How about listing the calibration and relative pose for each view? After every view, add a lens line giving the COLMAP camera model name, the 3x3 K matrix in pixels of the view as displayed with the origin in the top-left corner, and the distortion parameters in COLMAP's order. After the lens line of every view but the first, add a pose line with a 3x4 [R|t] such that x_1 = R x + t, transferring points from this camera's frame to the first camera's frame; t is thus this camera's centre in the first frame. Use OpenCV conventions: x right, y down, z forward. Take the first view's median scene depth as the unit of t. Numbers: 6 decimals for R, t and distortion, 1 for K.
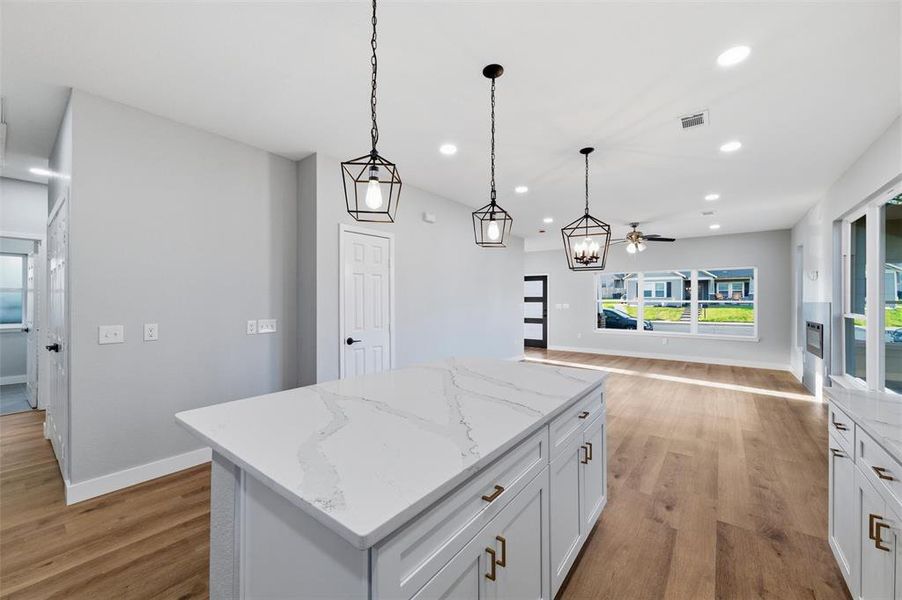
lens RADIAL K [[356.1, 0, 448.4], [0, 356.1, 300.1], [0, 0, 1]] dist [0.000017, -0.000057]
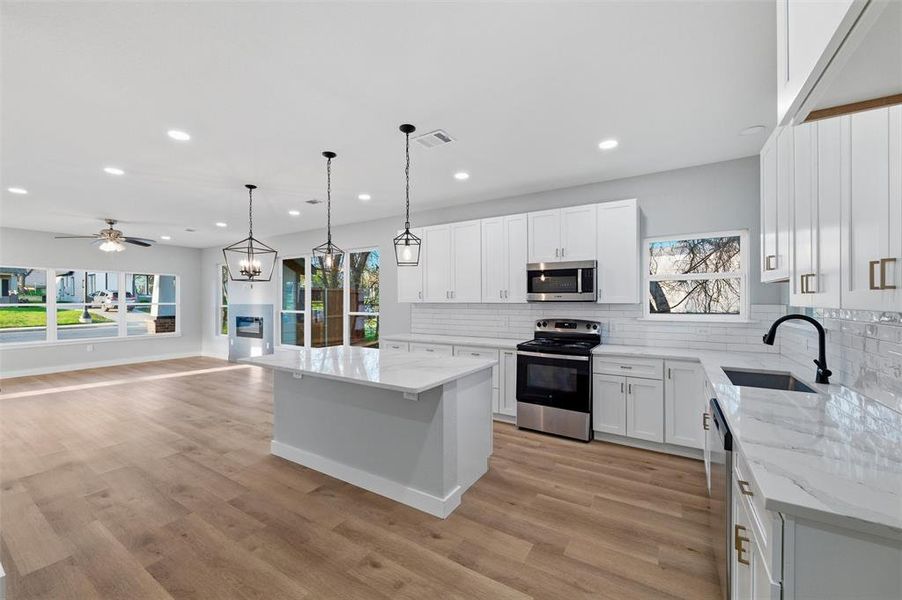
lens RADIAL K [[356.1, 0, 448.4], [0, 356.1, 300.1], [0, 0, 1]] dist [0.000017, -0.000057]
pose [[-0.092102, 0.000377, 0.995750, -0.930330], [-0.001062, 0.999999, -0.000477, -0.018730], [-0.995749, -0.001102, -0.092101, 0.427551]]
